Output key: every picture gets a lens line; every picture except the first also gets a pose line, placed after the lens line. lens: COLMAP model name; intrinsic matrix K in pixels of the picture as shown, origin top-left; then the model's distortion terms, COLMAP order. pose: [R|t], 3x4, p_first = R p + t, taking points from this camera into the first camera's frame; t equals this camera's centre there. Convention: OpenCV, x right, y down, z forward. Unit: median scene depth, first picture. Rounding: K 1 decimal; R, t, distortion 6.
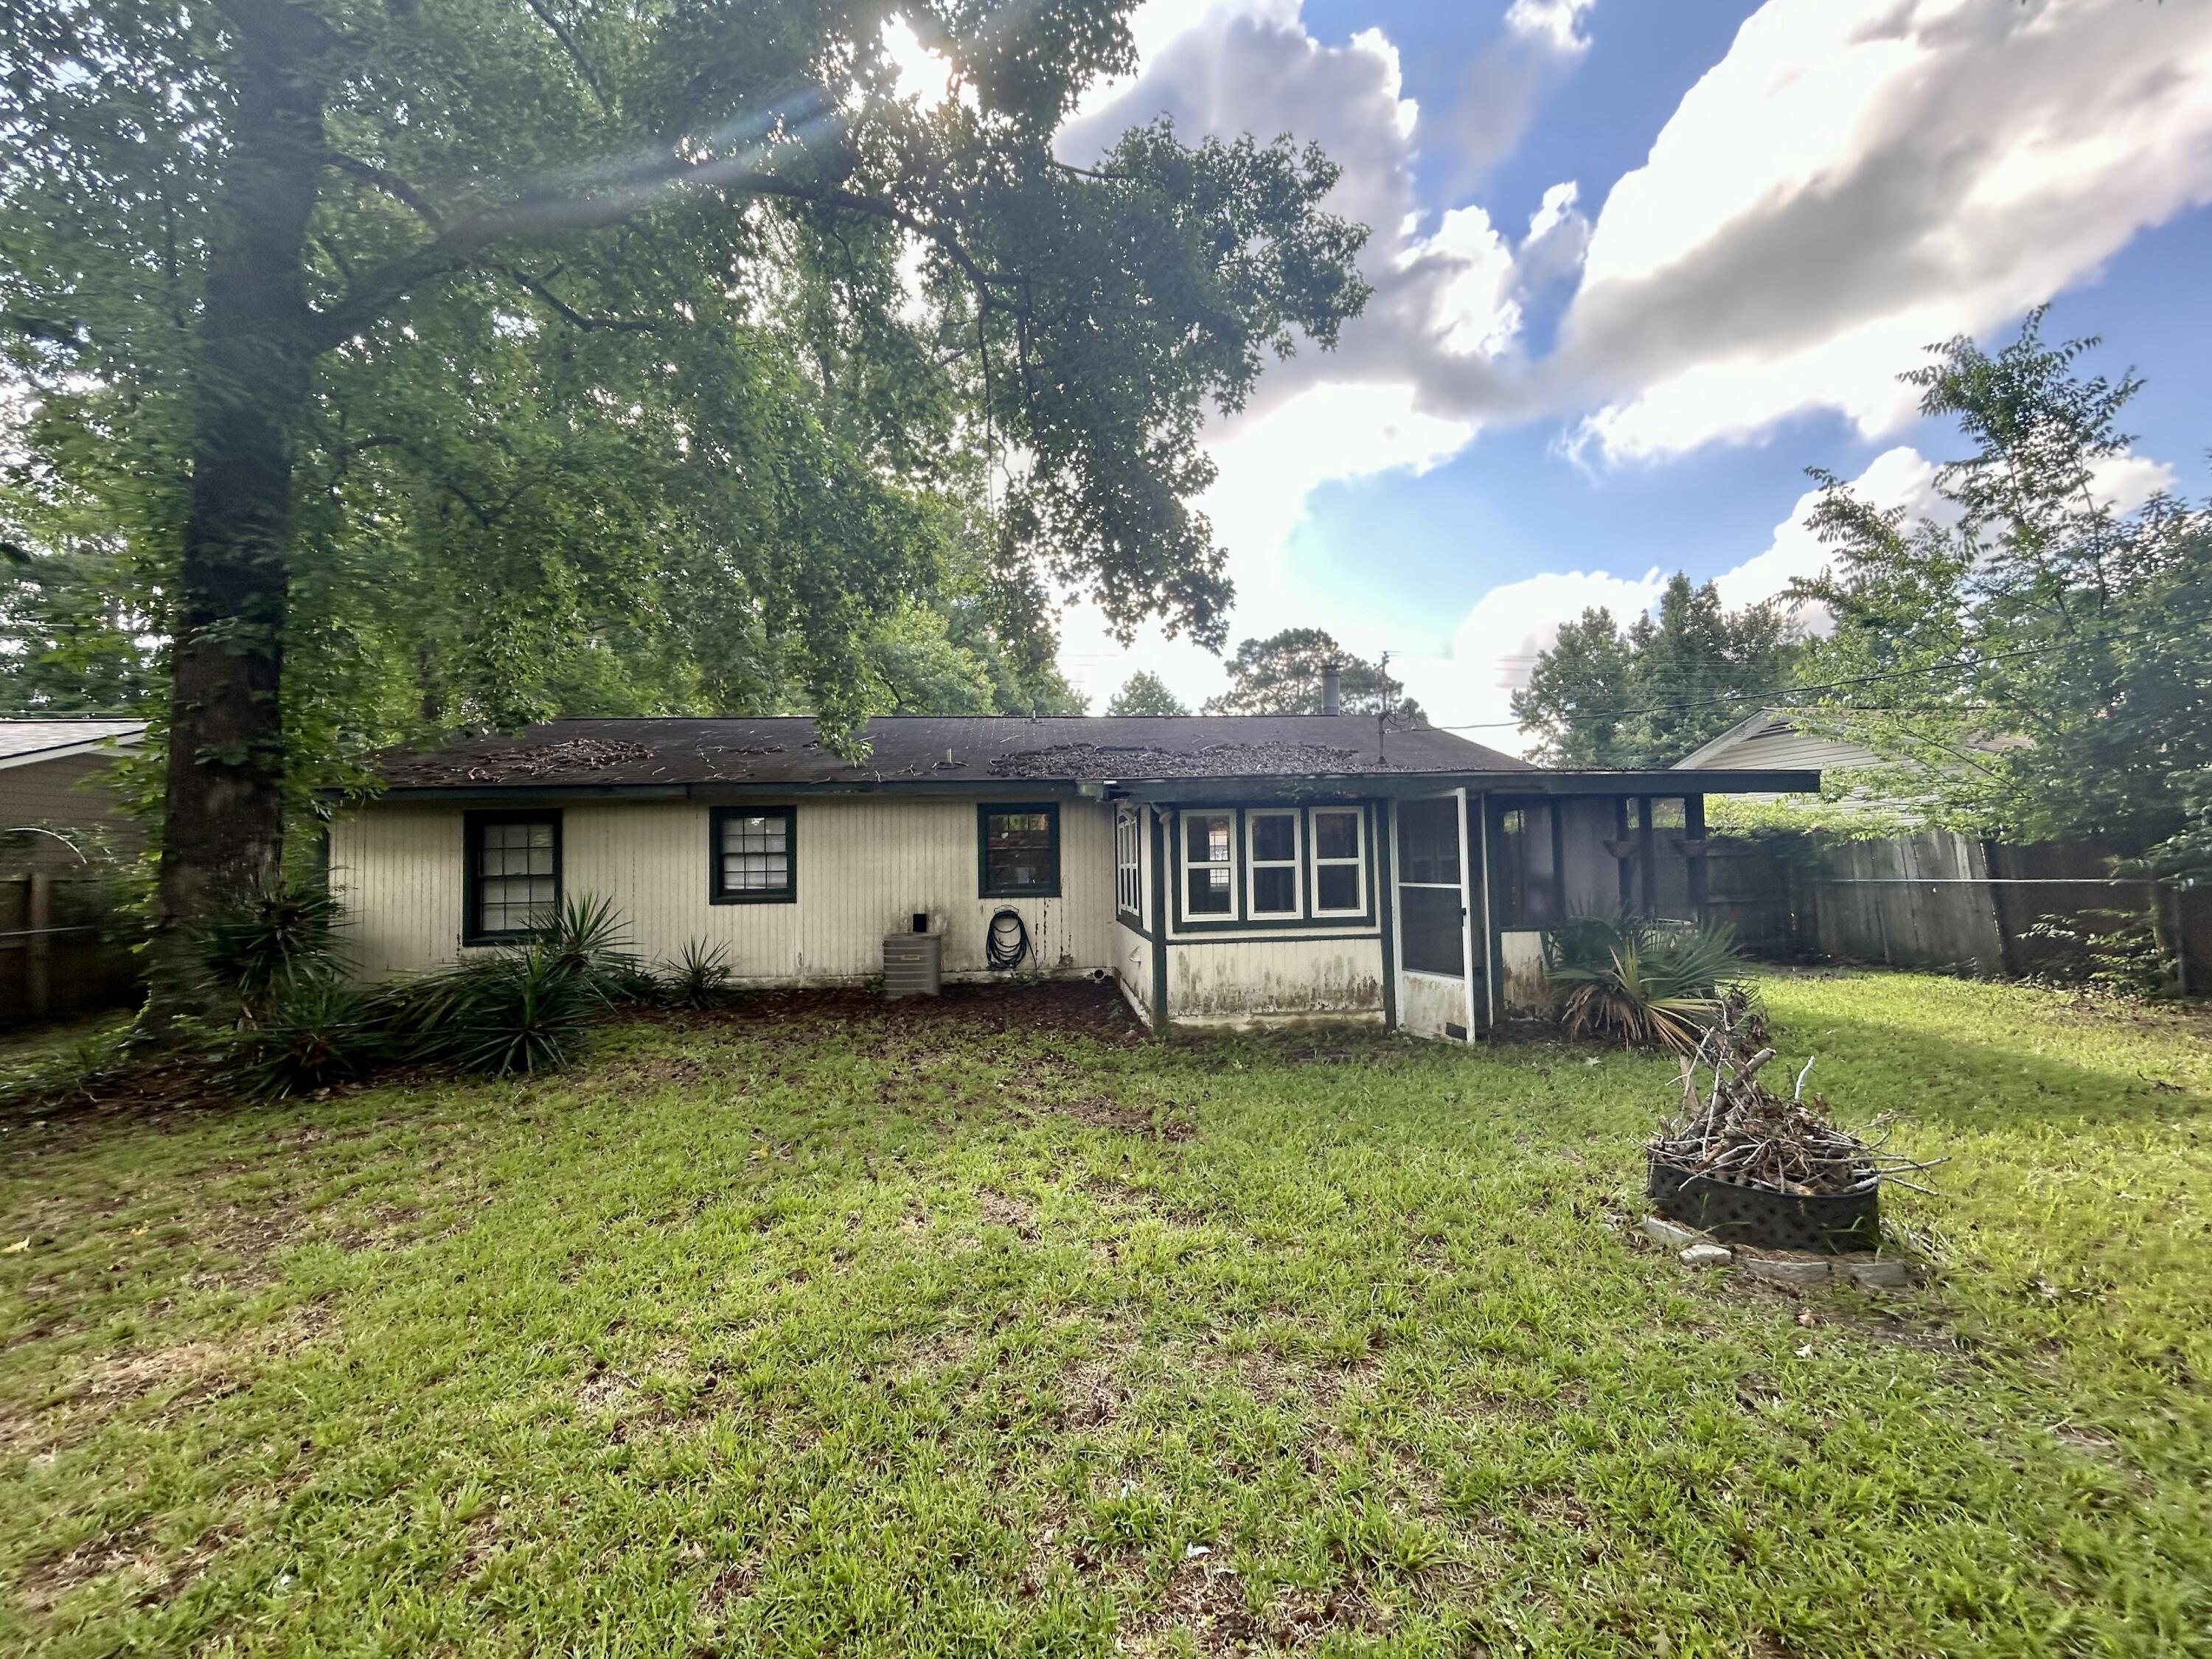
lens RADIAL K [[895.6, 0, 1104.4], [0, 895.6, 825.5], [0, 0, 1]] dist [0.001234, 0.000036]
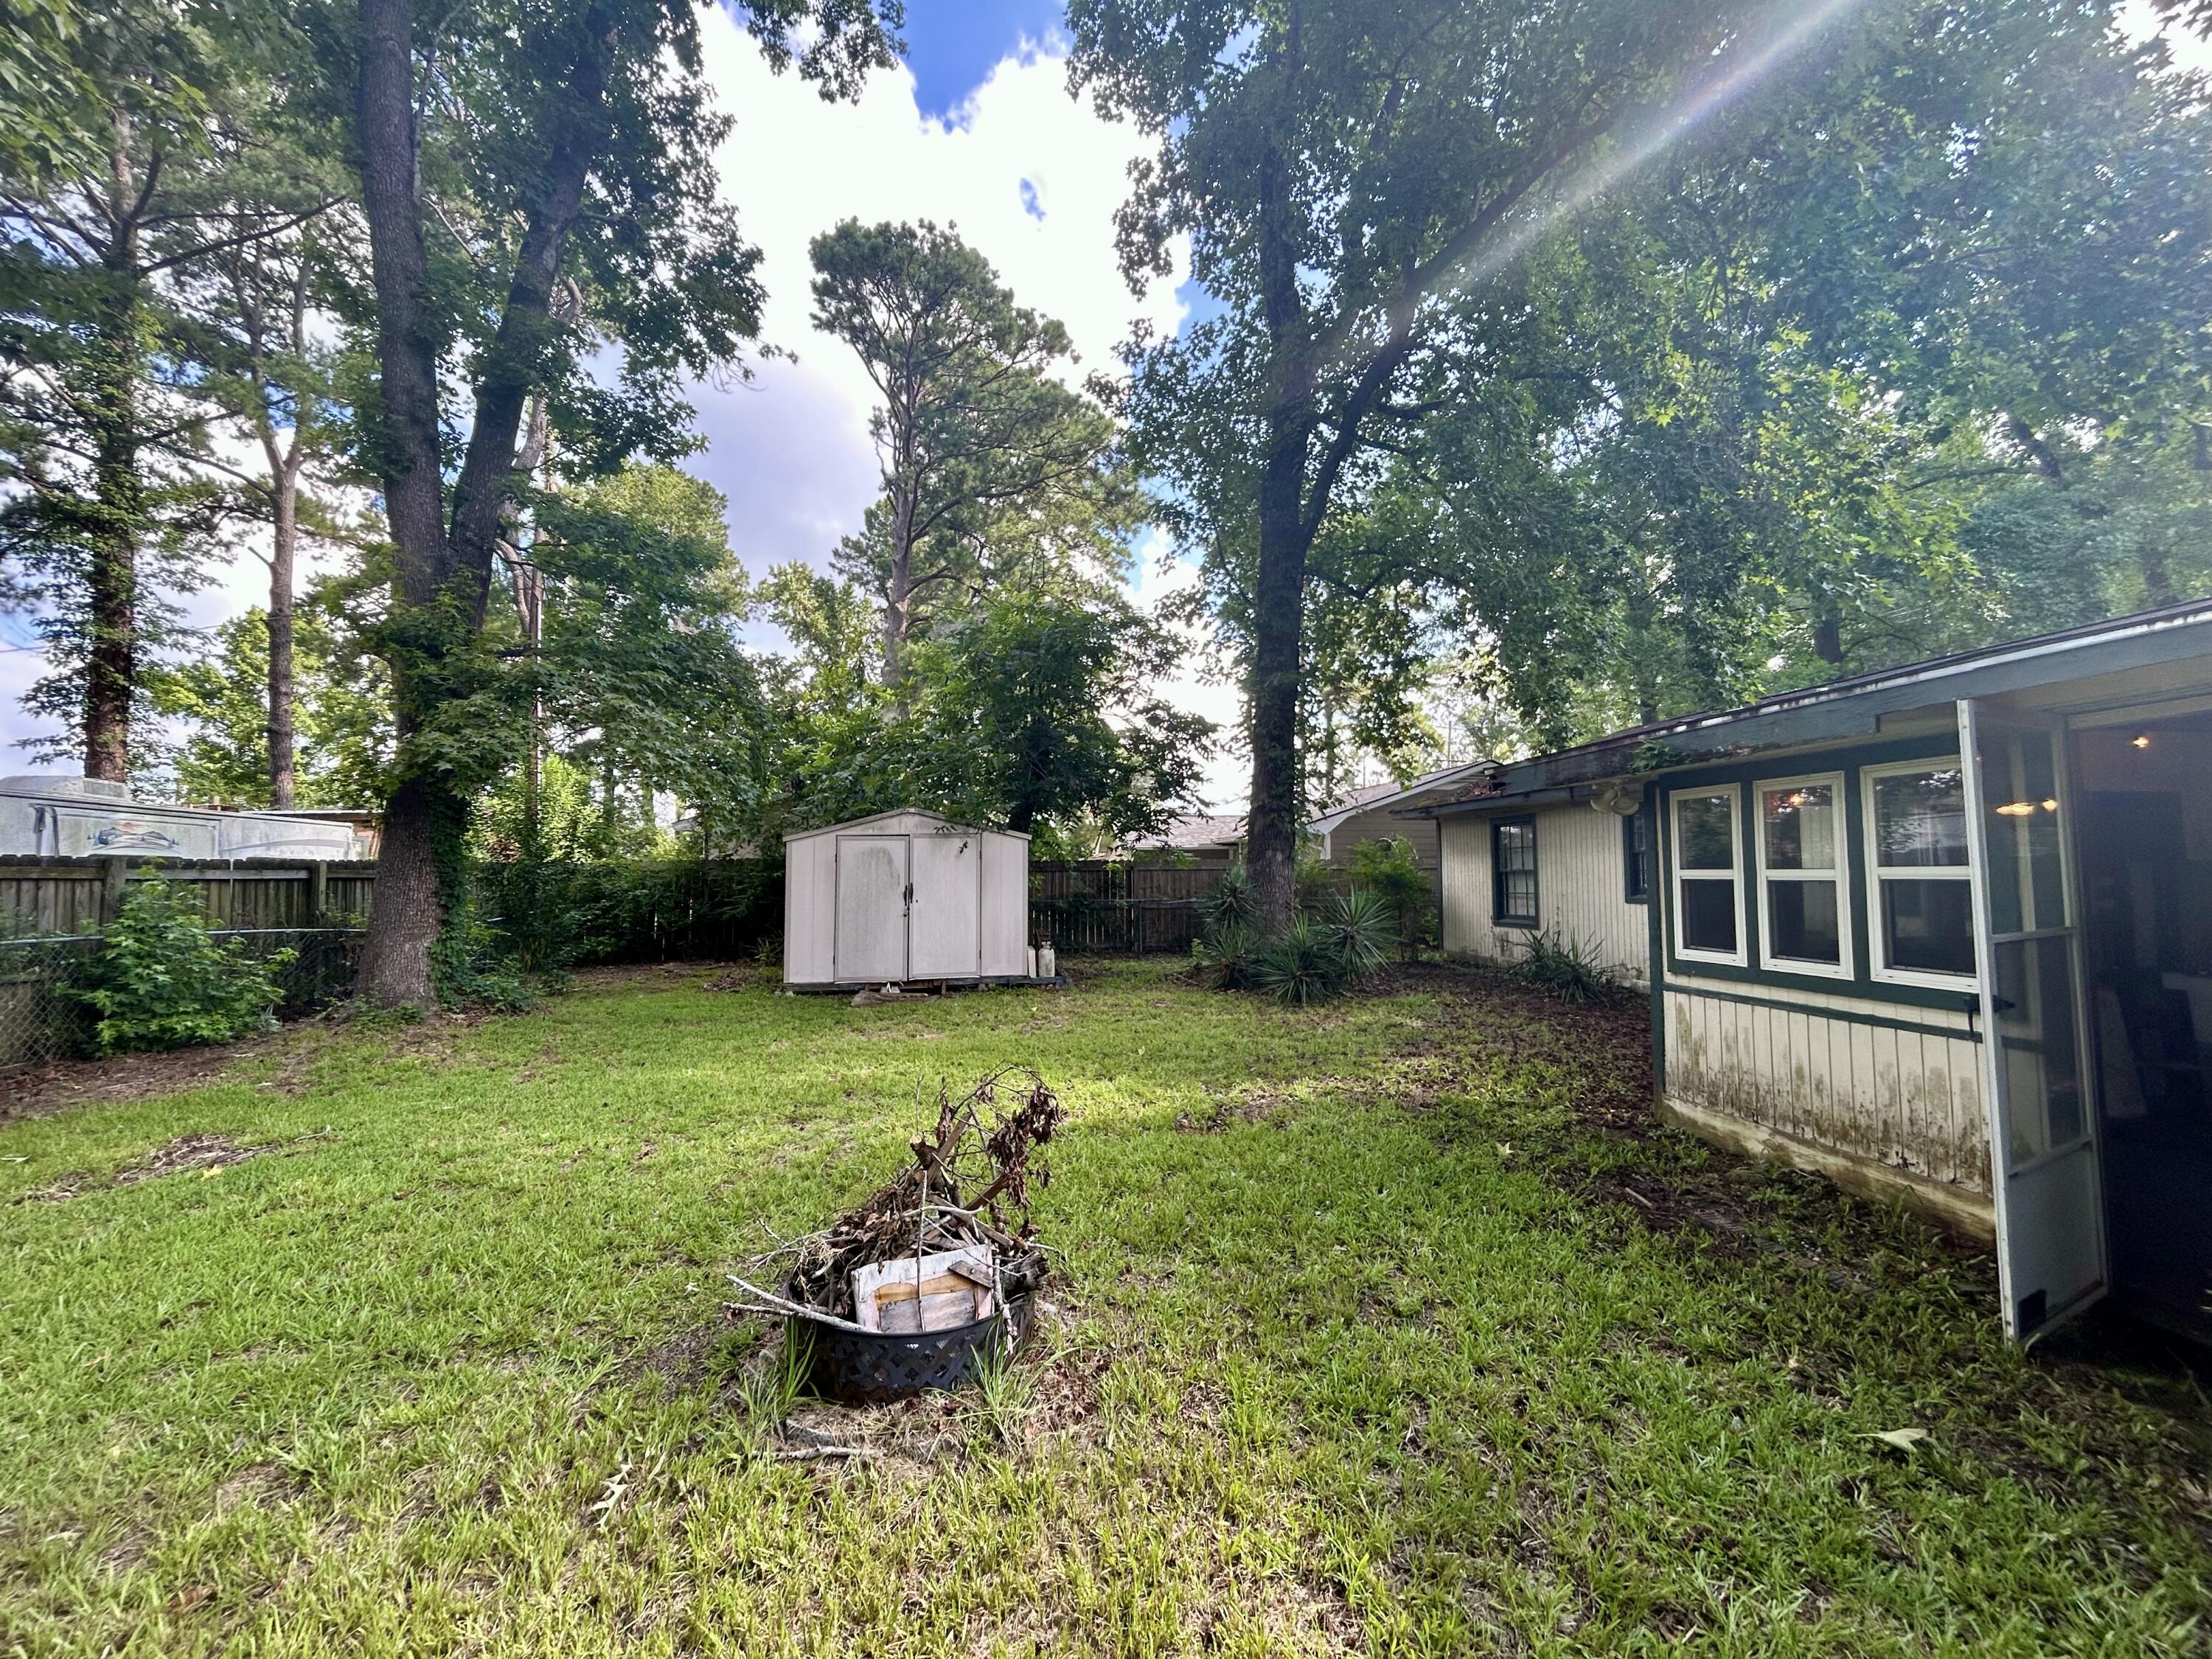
lens RADIAL K [[895.6, 0, 1104.3], [0, 895.6, 824.6], [0, 0, 1]] dist [0.001234, 0.000036]
pose [[0.037564, -0.034274, -0.998706, 0.740435], [0.047040, 0.998364, -0.032493, 0.009723], [0.998186, -0.045759, 0.039114, 0.552068]]
